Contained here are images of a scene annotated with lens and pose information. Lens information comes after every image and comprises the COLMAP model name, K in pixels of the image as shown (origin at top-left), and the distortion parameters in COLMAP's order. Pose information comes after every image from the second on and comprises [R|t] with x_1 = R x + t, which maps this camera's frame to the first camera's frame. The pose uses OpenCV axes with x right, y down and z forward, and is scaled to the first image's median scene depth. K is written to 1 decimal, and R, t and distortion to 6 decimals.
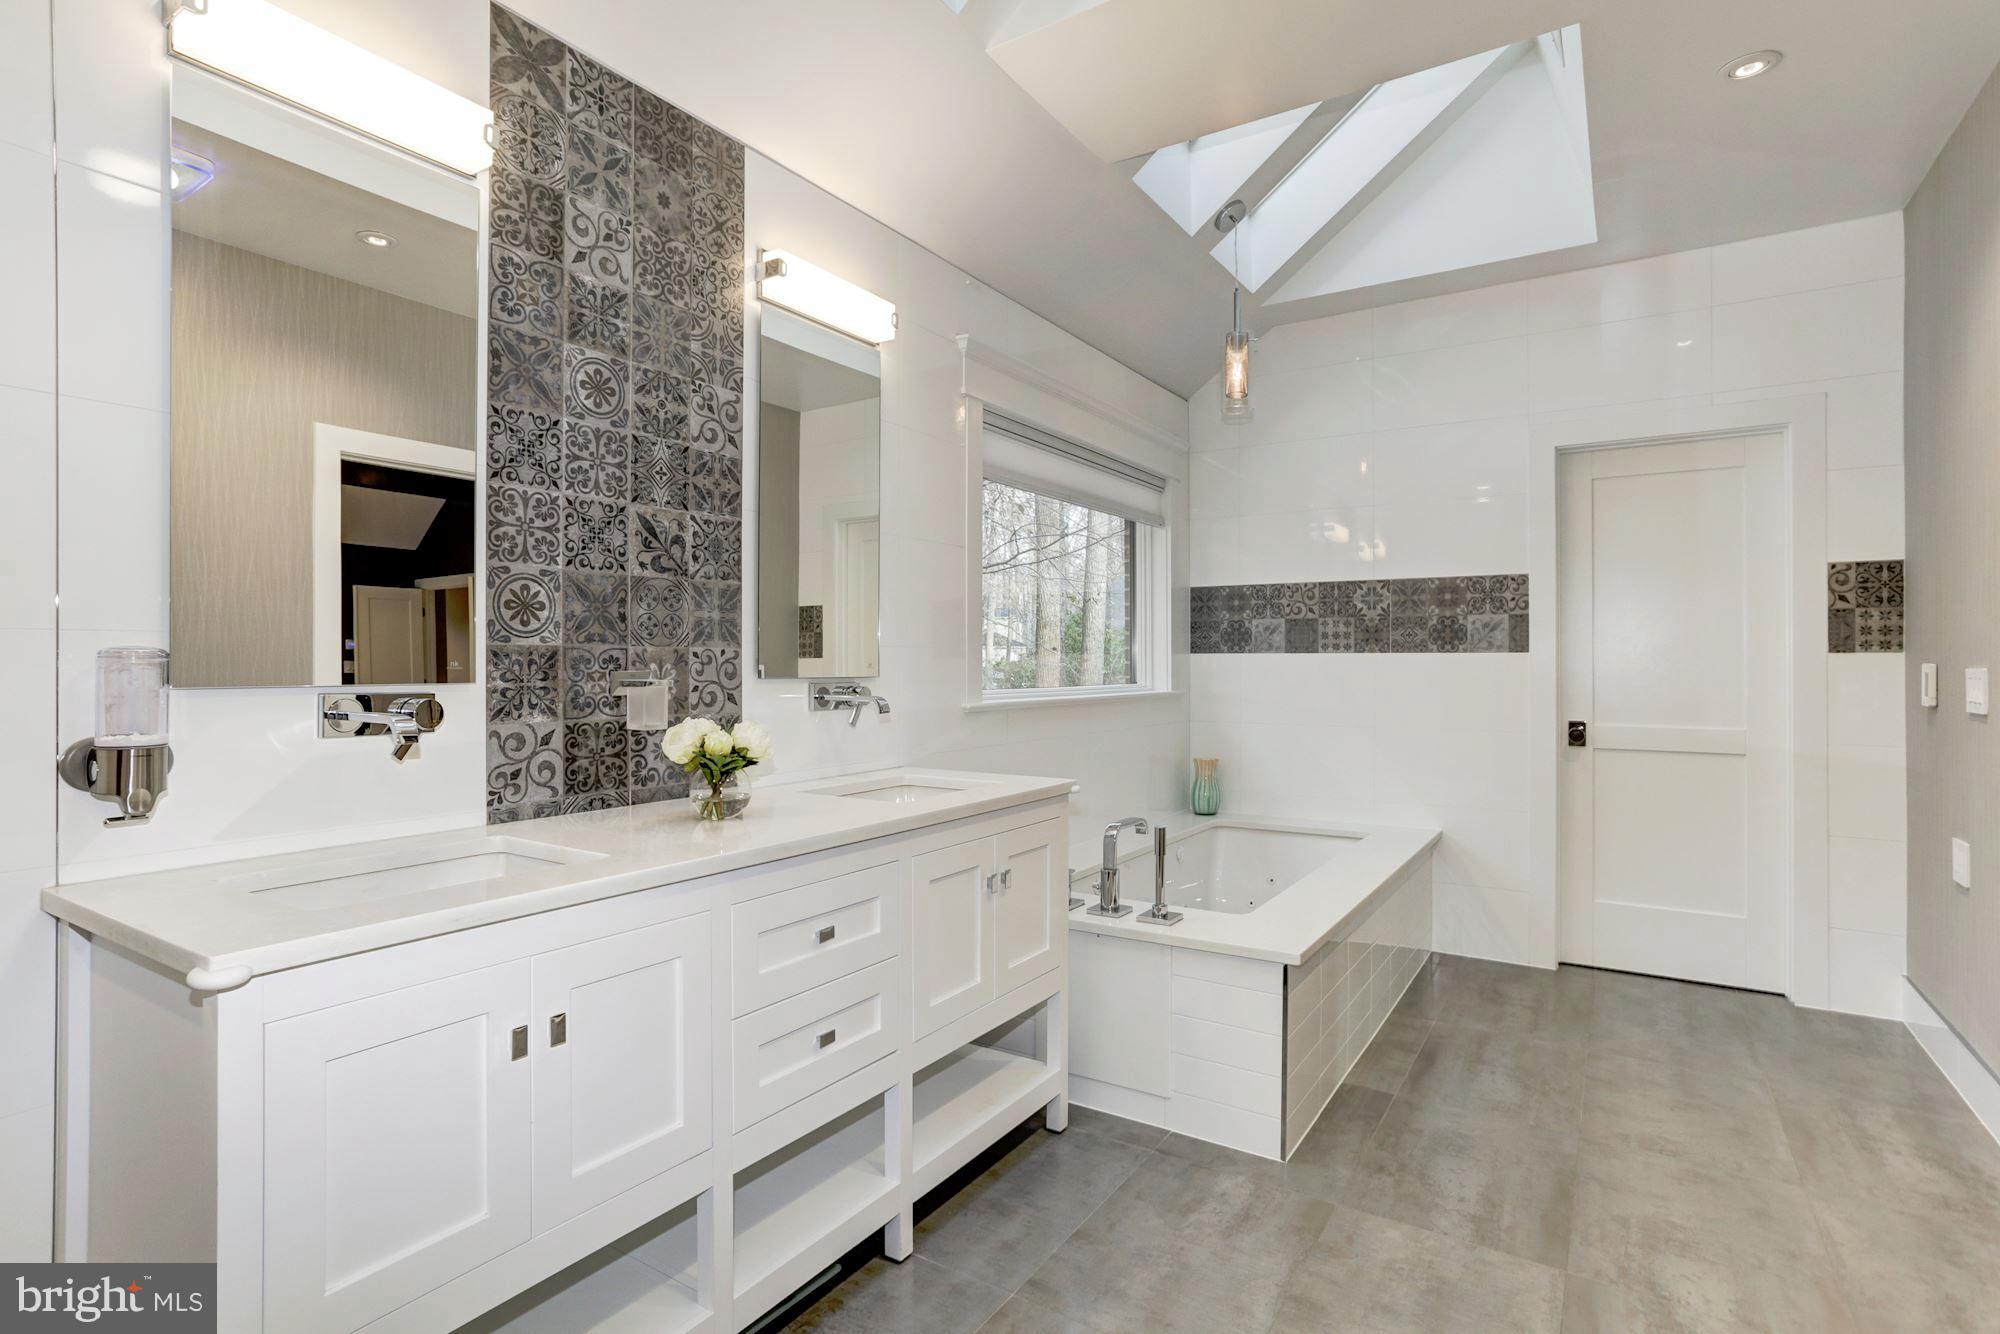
lens RADIAL K [[996.2, 0, 998.3], [0, 996.2, 662.2], [0, 0, 1]] dist [0.000210, 0.002636]
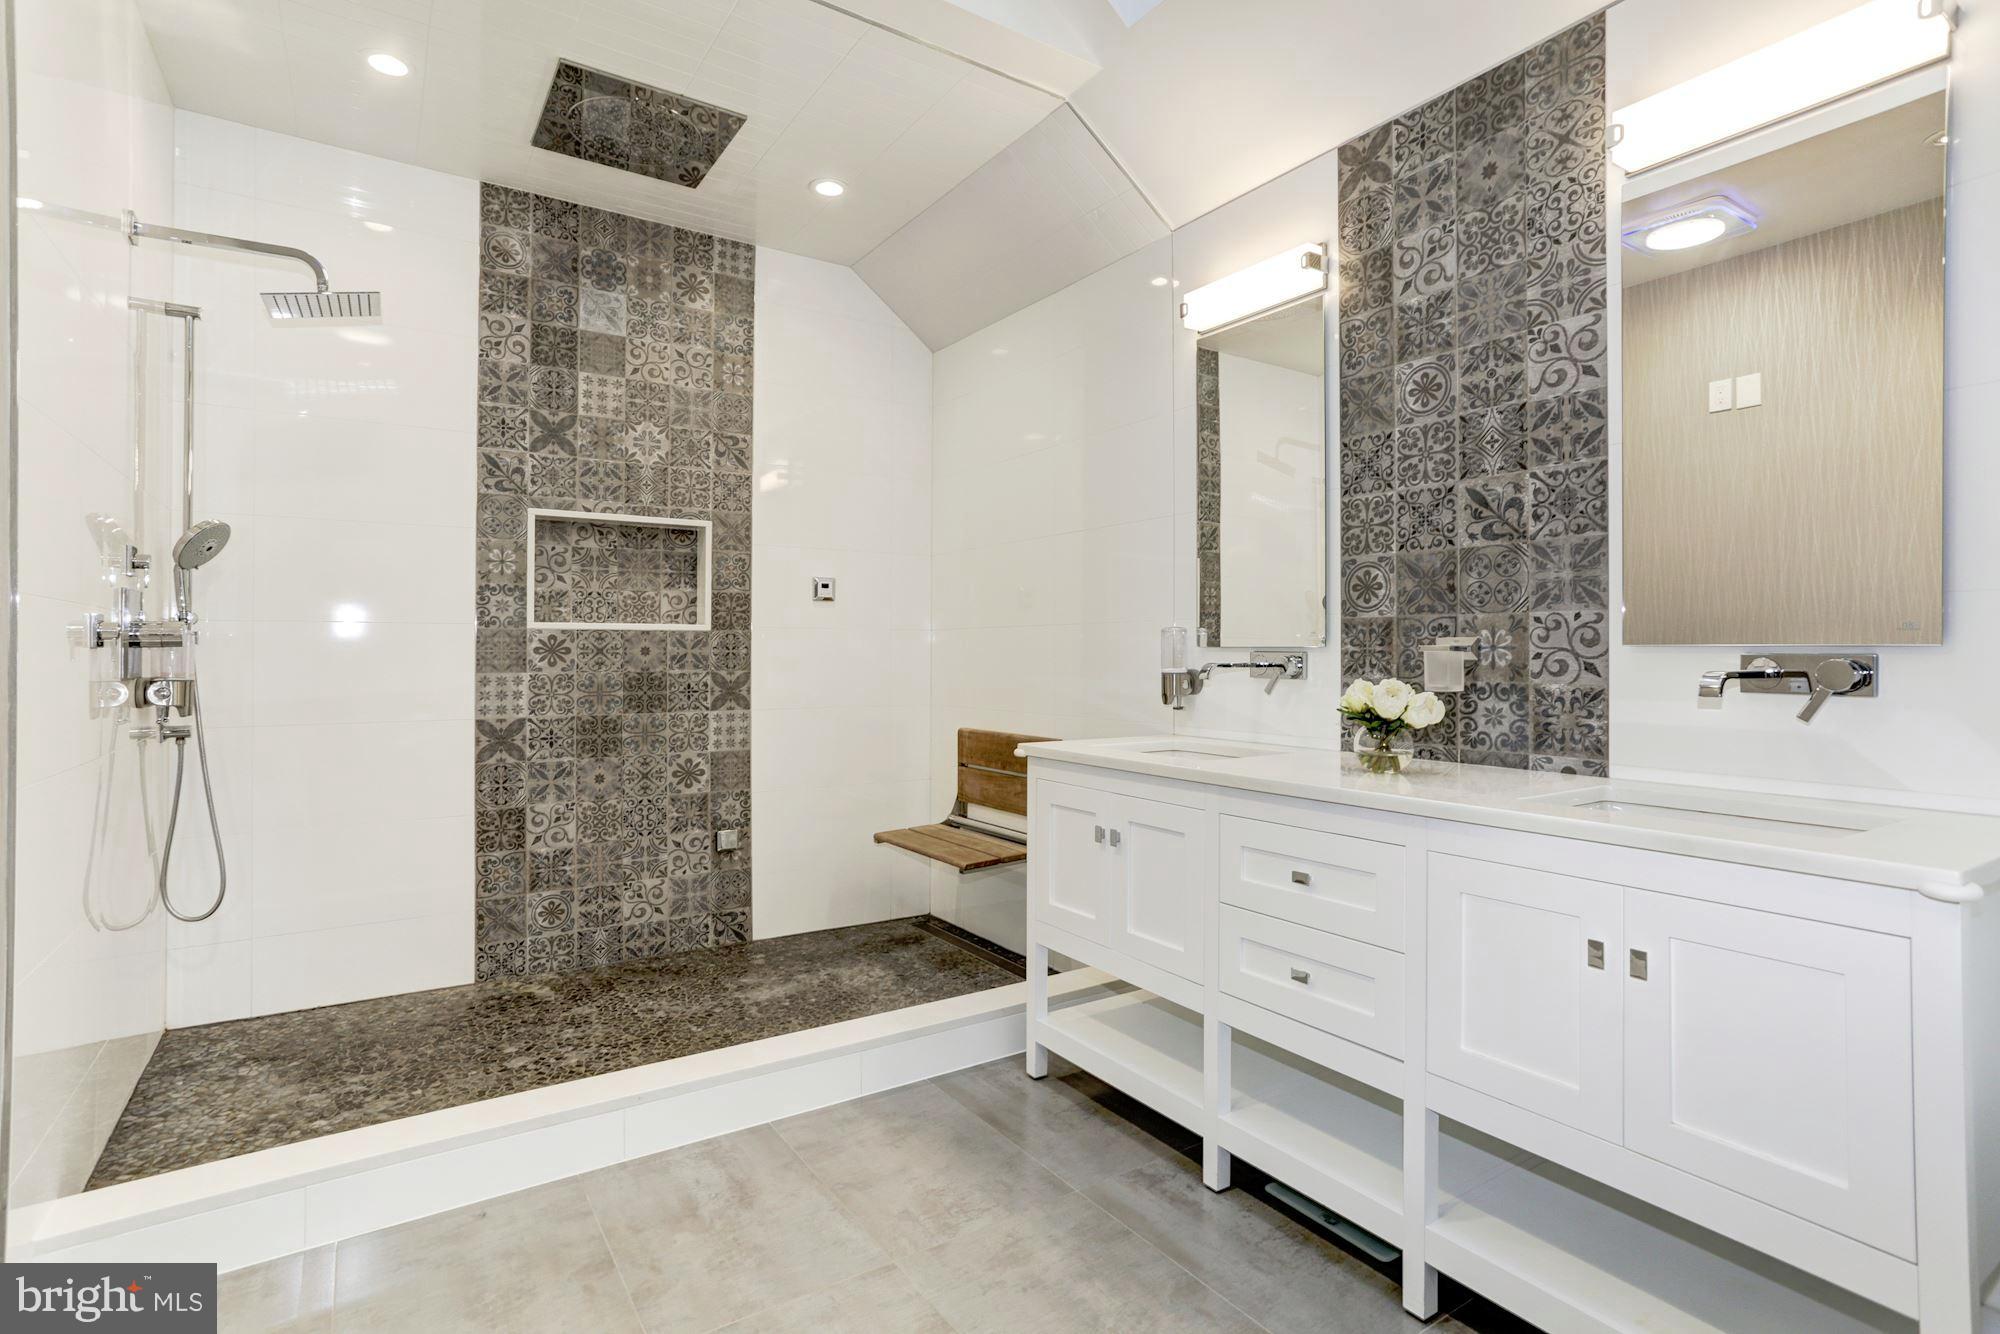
lens RADIAL K [[996.2, 0, 999.3], [0, 996.2, 658.9], [0, 0, 1]] dist [0.000210, 0.002636]
pose [[-0.389950, 0.007897, -0.920802, 0.816156], [0.001526, 0.999967, 0.007929, 0.022600], [0.920835, 0.001687, -0.389949, 0.967381]]
